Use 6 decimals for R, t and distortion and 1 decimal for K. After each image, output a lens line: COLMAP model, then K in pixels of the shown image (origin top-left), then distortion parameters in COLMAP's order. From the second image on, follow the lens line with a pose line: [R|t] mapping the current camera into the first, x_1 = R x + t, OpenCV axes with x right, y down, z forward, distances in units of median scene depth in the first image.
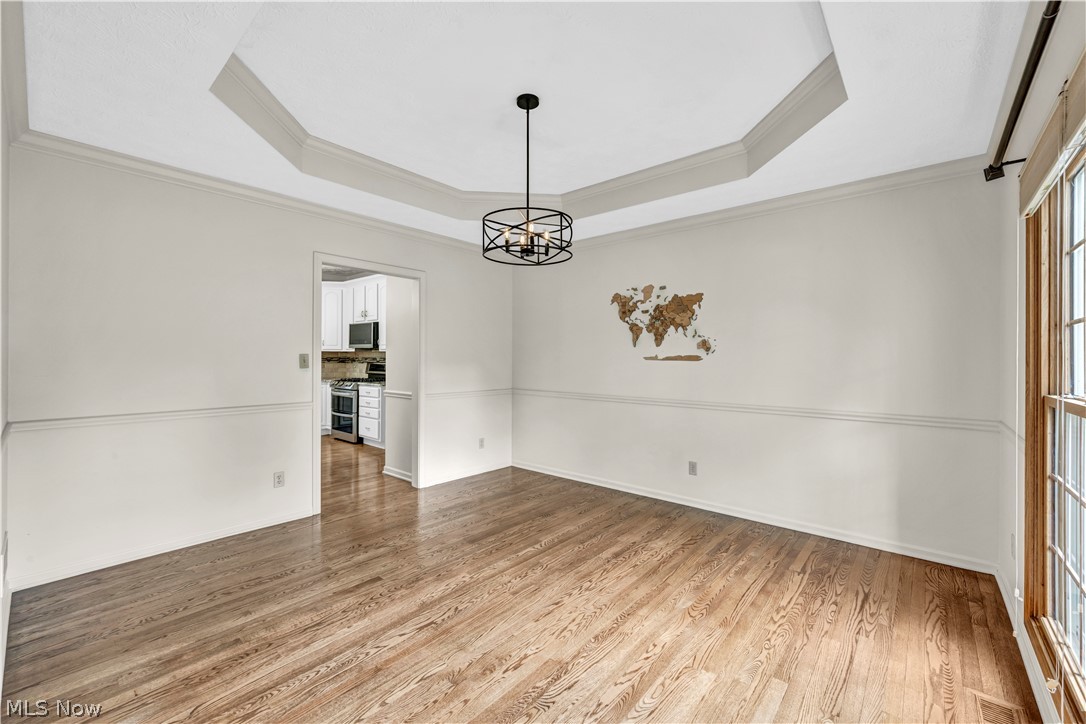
lens RADIAL K [[445.4, 0, 540.0], [0, 445.4, 356.5], [0, 0, 1]] dist [0.002266, -0.000602]
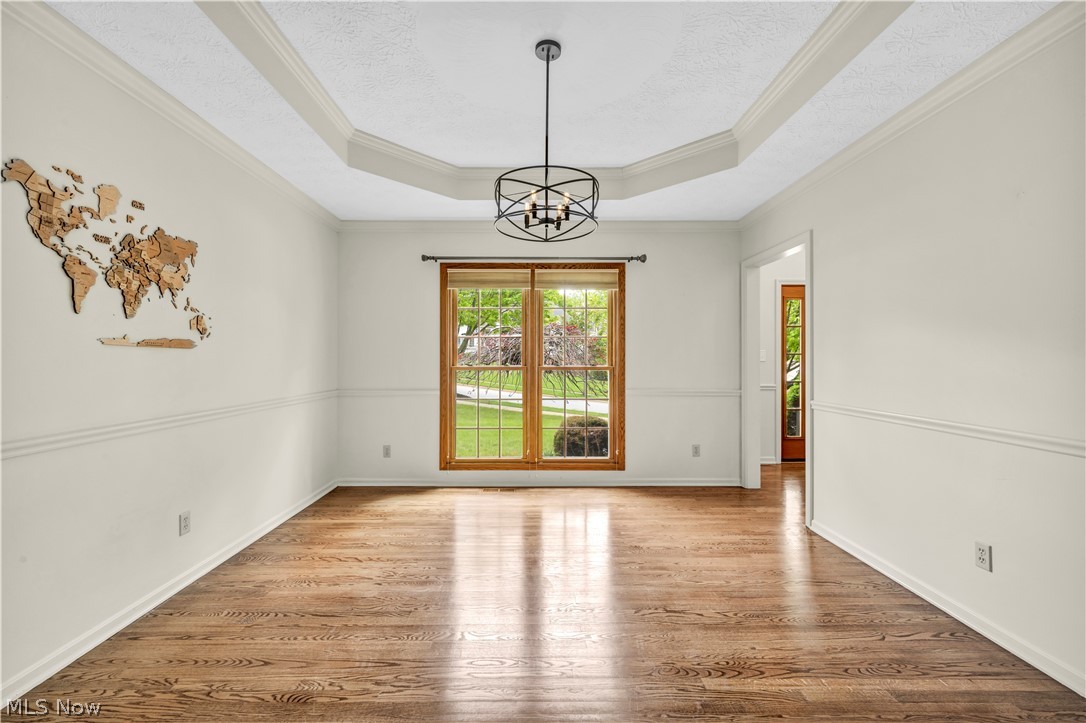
lens RADIAL K [[445.4, 0, 537.0], [0, 445.4, 362.7], [0, 0, 1]] dist [0.002266, -0.000602]
pose [[-0.667609, -0.011377, 0.744425, -0.416581], [-0.007654, 0.999935, 0.008417, 0.019605], [-0.744473, -0.000079, -0.667653, 1.002955]]
